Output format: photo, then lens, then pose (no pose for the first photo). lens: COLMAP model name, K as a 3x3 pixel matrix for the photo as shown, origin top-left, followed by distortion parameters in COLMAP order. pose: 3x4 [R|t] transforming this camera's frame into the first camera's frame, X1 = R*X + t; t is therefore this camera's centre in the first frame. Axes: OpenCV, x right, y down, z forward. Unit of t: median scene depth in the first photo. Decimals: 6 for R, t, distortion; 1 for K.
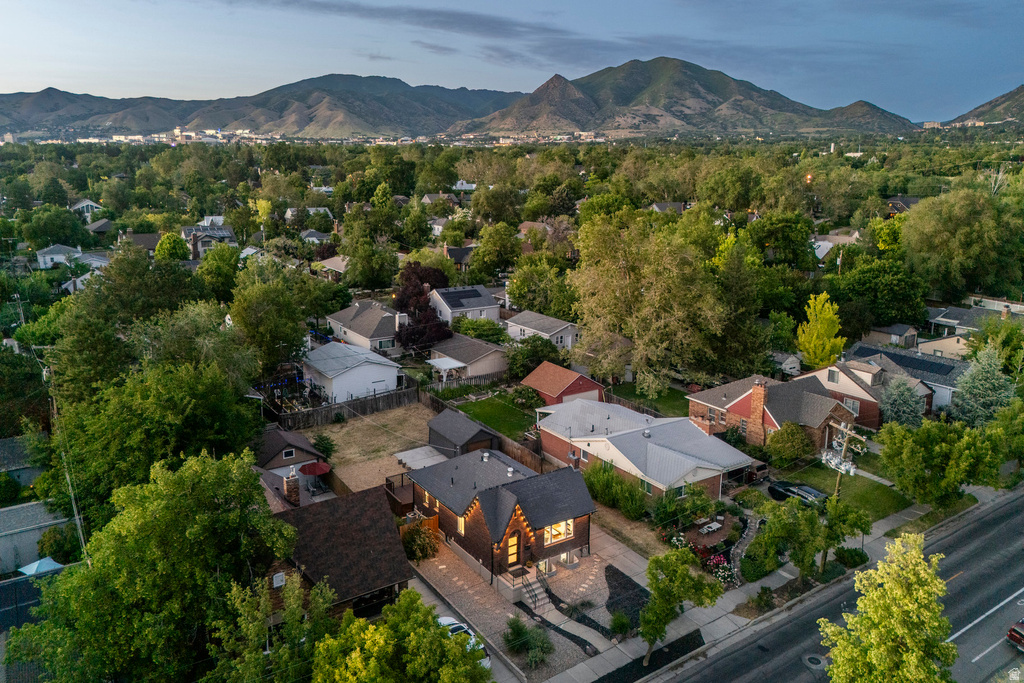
lens RADIAL K [[746.4, 0, 514.9], [0, 746.4, 340.5], [0, 0, 1]] dist [0.119012, -0.120555]
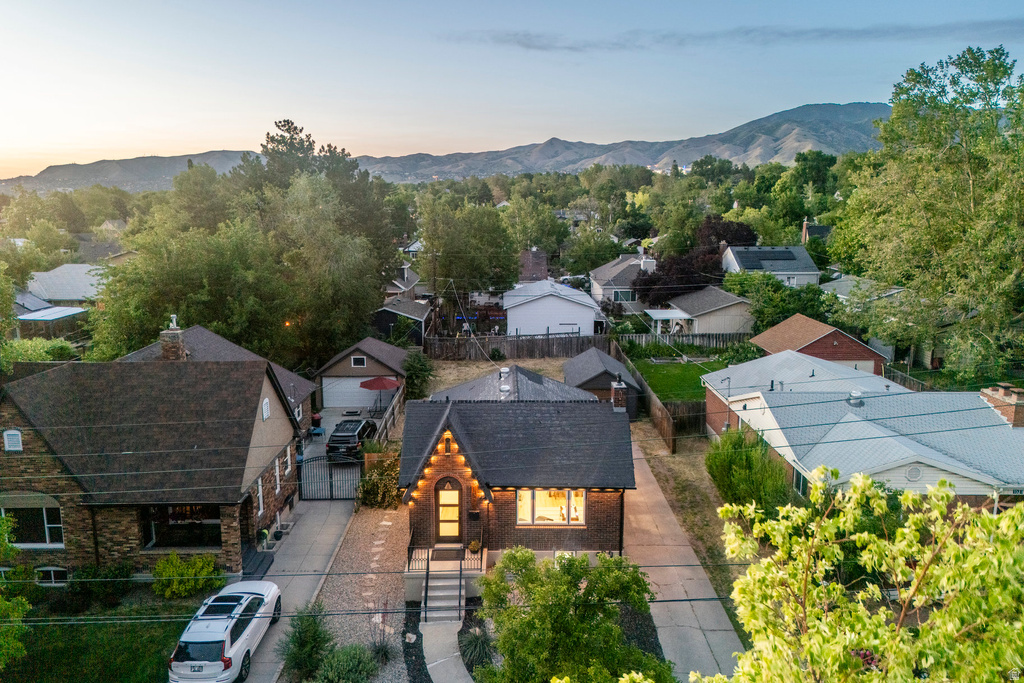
lens RADIAL K [[746.4, 0, 514.9], [0, 746.4, 340.5], [0, 0, 1]] dist [0.119012, -0.120555]
pose [[0.831946, 0.093668, -0.546893, 0.195226], [-0.120823, 0.992578, -0.013797, 0.088292], [0.541542, 0.077556, 0.837089, 0.317768]]
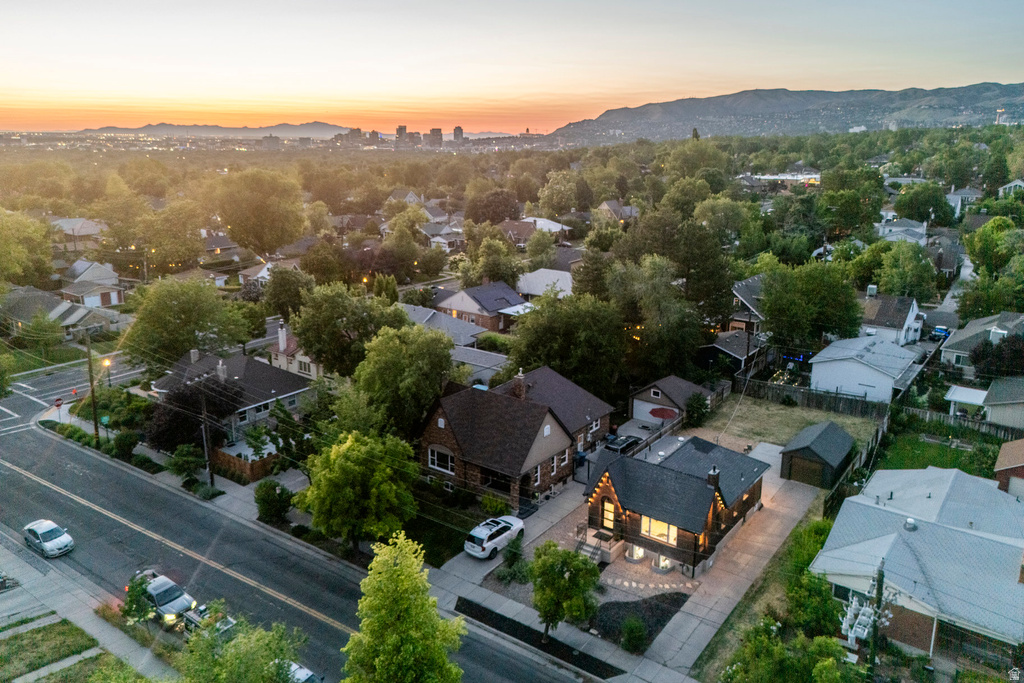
lens RADIAL K [[746.4, 0, 514.9], [0, 746.4, 340.5], [0, 0, 1]] dist [0.119012, -0.120555]
pose [[0.327085, 0.240874, -0.913781, 0.491283], [-0.223774, 0.959209, 0.172750, -0.059595], [0.918118, 0.147976, 0.367644, 0.271651]]
